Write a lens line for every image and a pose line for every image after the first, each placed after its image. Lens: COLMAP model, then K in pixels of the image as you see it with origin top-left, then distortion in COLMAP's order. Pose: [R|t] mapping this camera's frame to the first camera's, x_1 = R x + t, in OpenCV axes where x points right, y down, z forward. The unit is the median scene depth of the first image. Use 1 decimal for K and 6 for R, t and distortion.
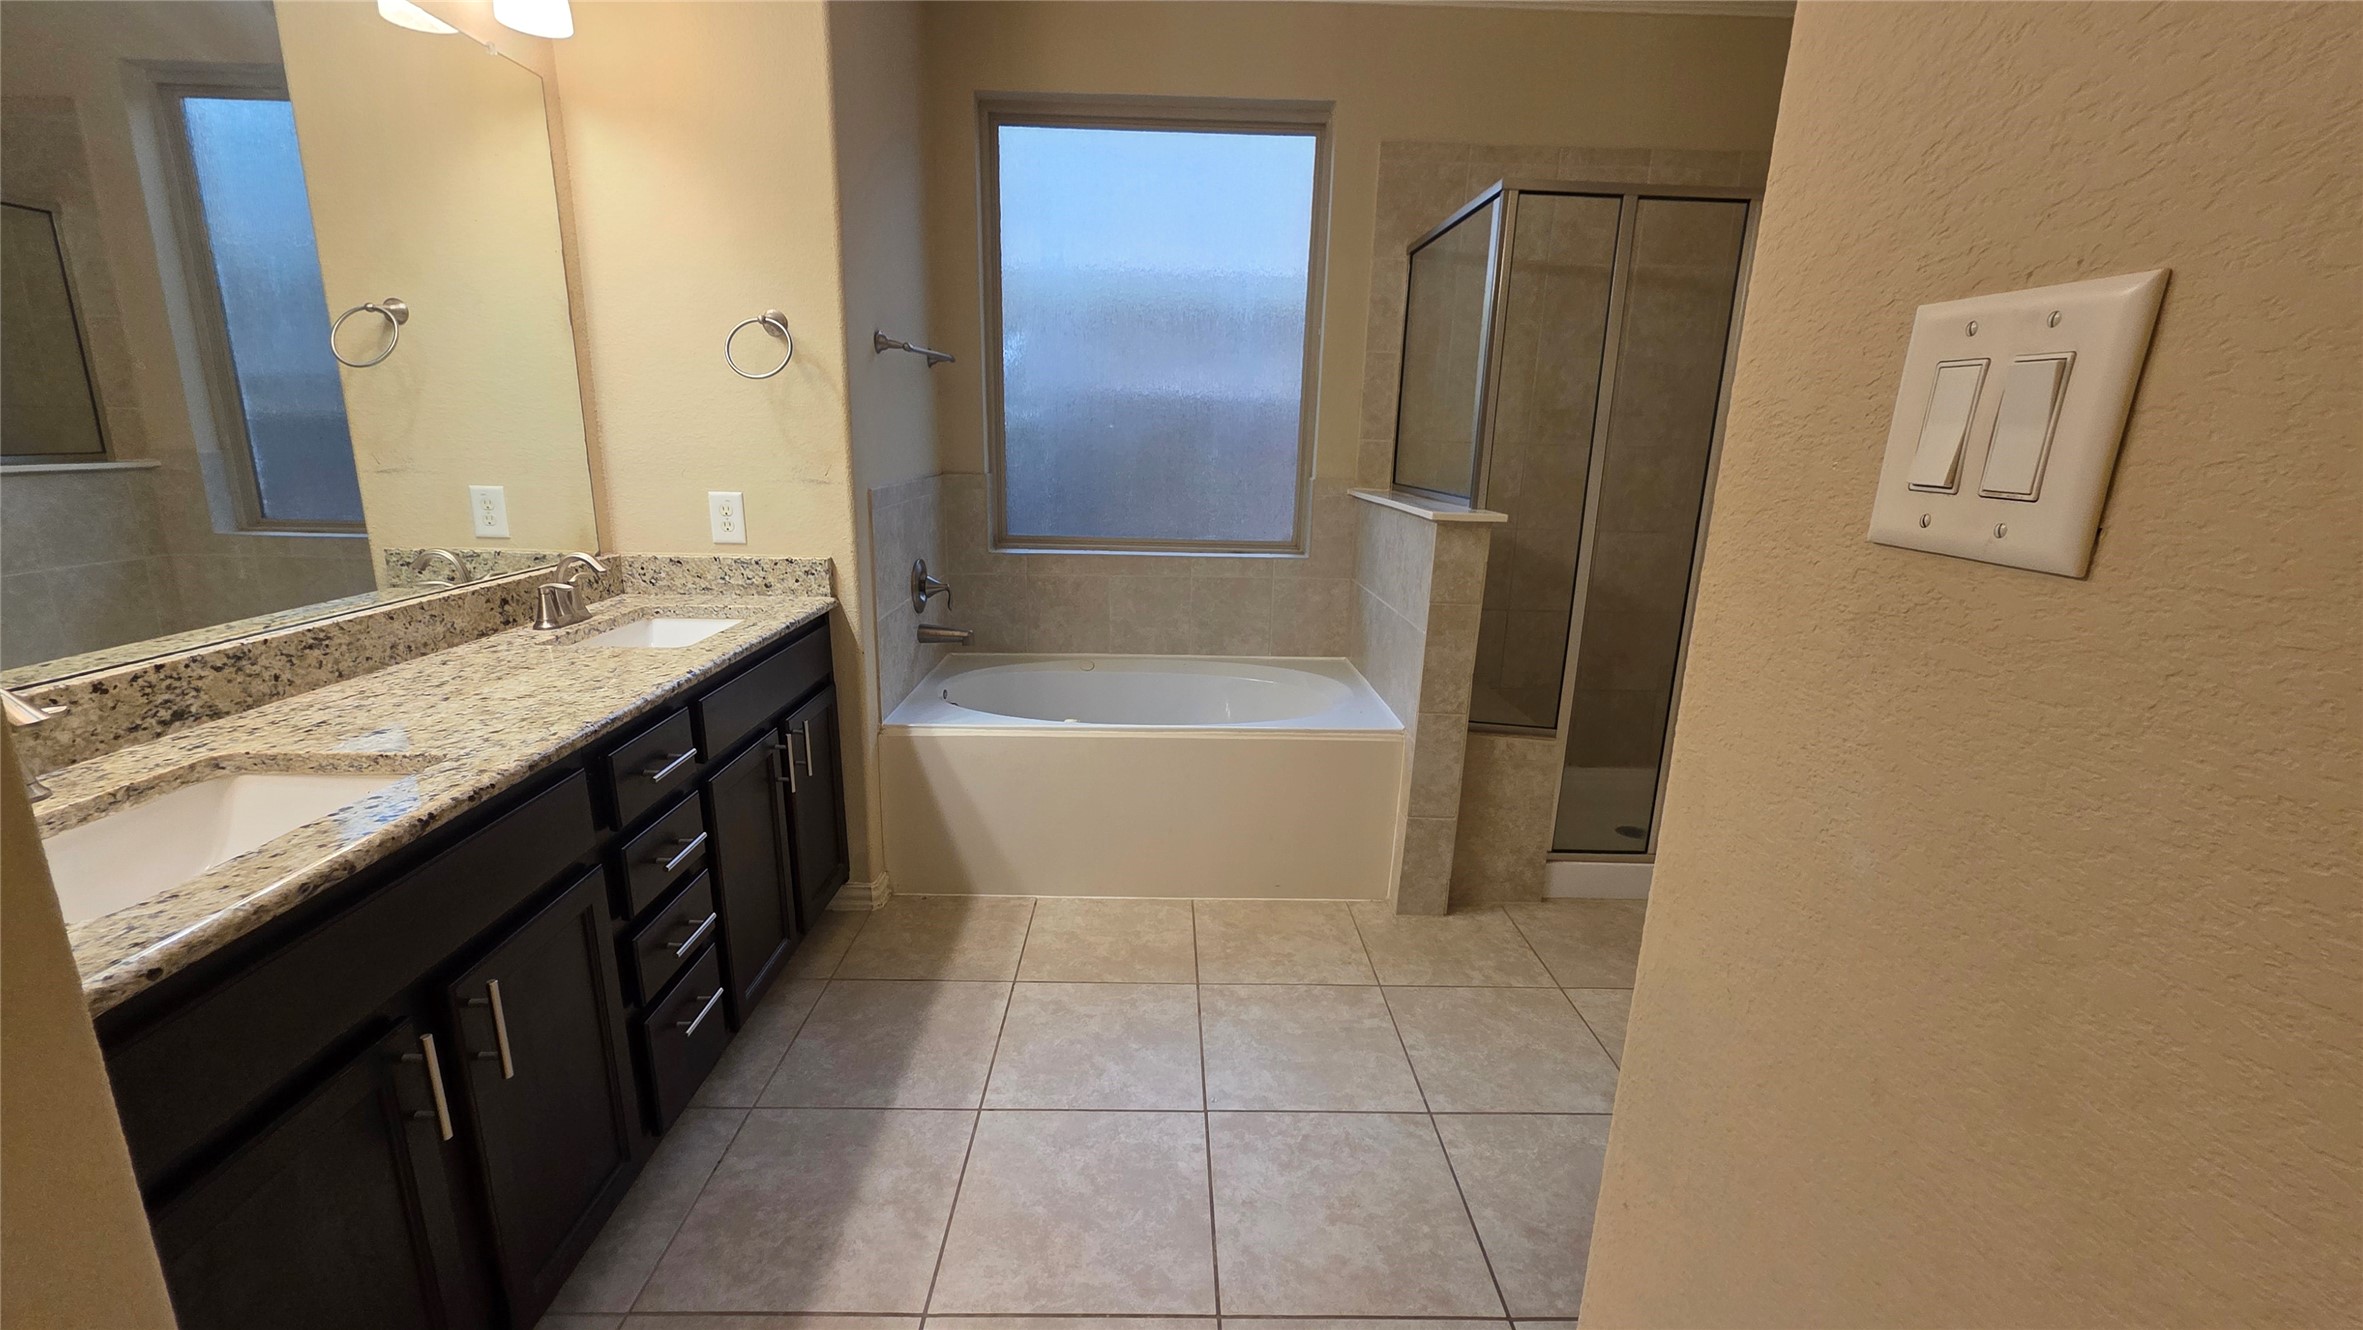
lens RADIAL K [[924.8, 0, 1182.3], [0, 924.8, 668.4], [0, 0, 1]] dist [-0.002427, -0.000142]
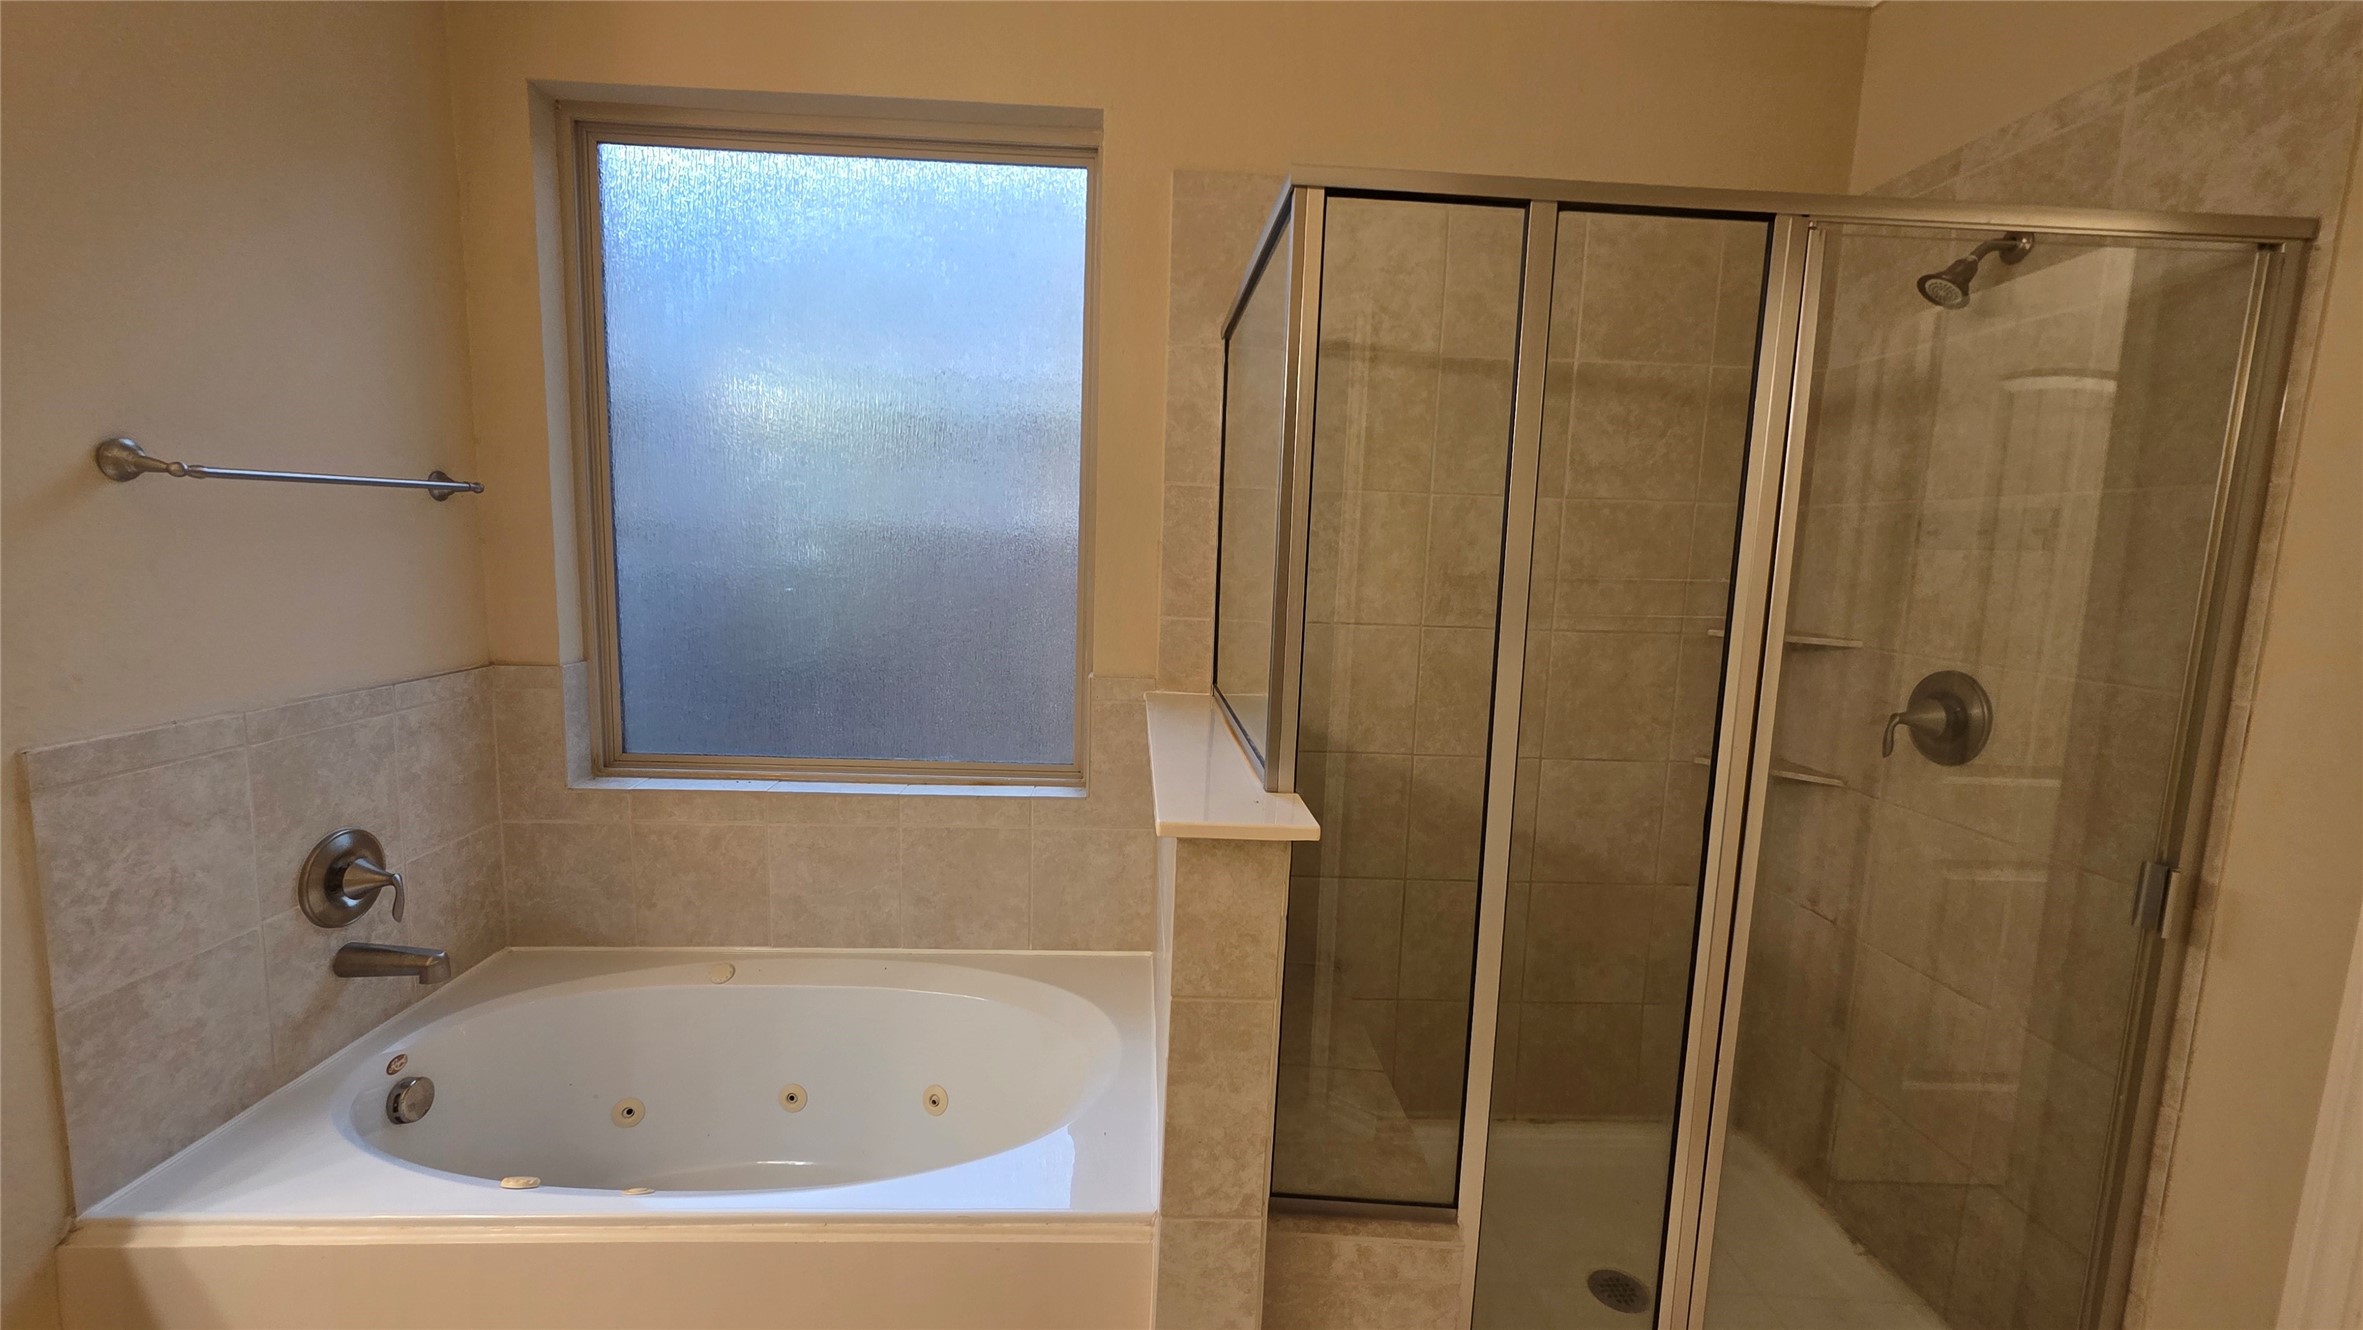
lens RADIAL K [[941.4, 0, 1179.2], [0, 941.4, 667.1], [0, 0, 1]] dist [0.005463, -0.000349]
pose [[0.999689, 0.007176, 0.023874, 0.197145], [-0.004154, 0.992233, -0.124323, -0.137795], [-0.024581, 0.124185, 0.991955, 0.374224]]
